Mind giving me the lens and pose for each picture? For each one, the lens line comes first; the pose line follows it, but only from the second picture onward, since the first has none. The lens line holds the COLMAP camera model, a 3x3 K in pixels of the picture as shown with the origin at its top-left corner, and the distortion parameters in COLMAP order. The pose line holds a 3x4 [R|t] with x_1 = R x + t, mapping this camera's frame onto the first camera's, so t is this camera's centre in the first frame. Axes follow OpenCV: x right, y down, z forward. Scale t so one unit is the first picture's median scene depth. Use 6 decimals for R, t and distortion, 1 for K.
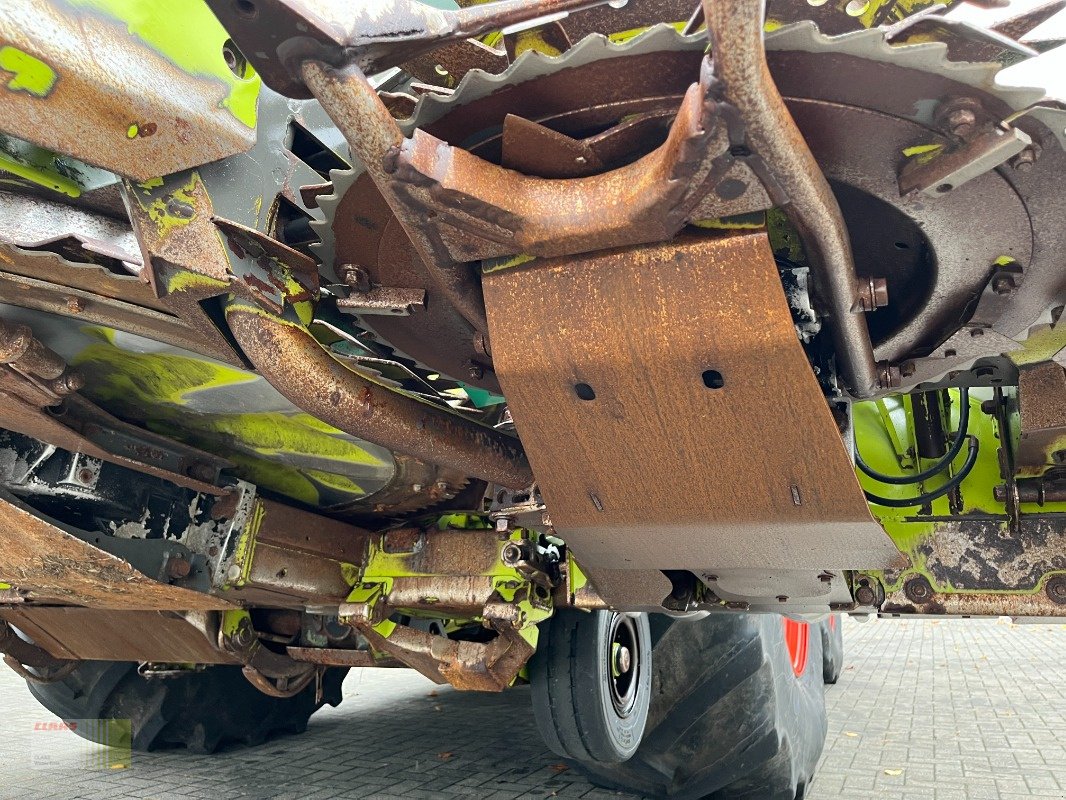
lens RADIAL K [[839.9, 0, 544.7], [0, 839.9, 394.7], [0, 0, 1]] dist [0.005271, -0.026797]
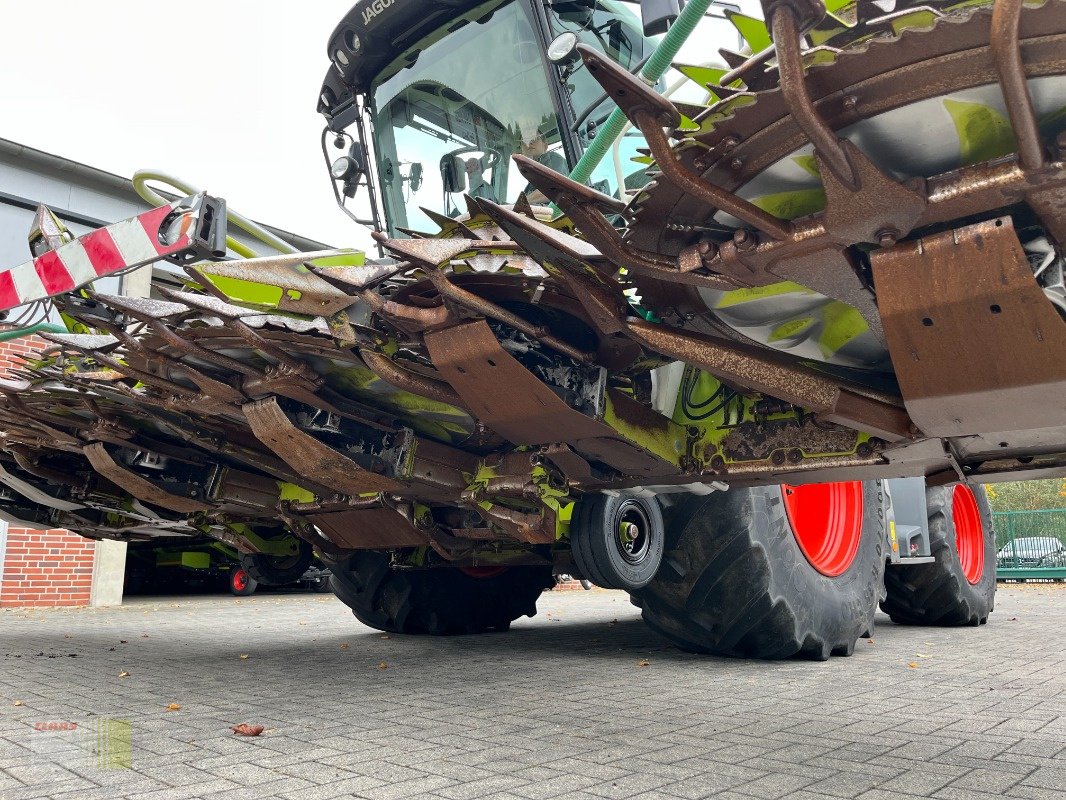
lens RADIAL K [[839.9, 0, 531.6], [0, 839.9, 409.9], [0, 0, 1]] dist [0.005271, -0.026797]
pose [[0.947224, -0.052518, -0.316242, 0.635163], [0.058108, 0.998276, 0.008266, 0.067463], [0.315263, -0.026206, 0.948642, -0.924319]]
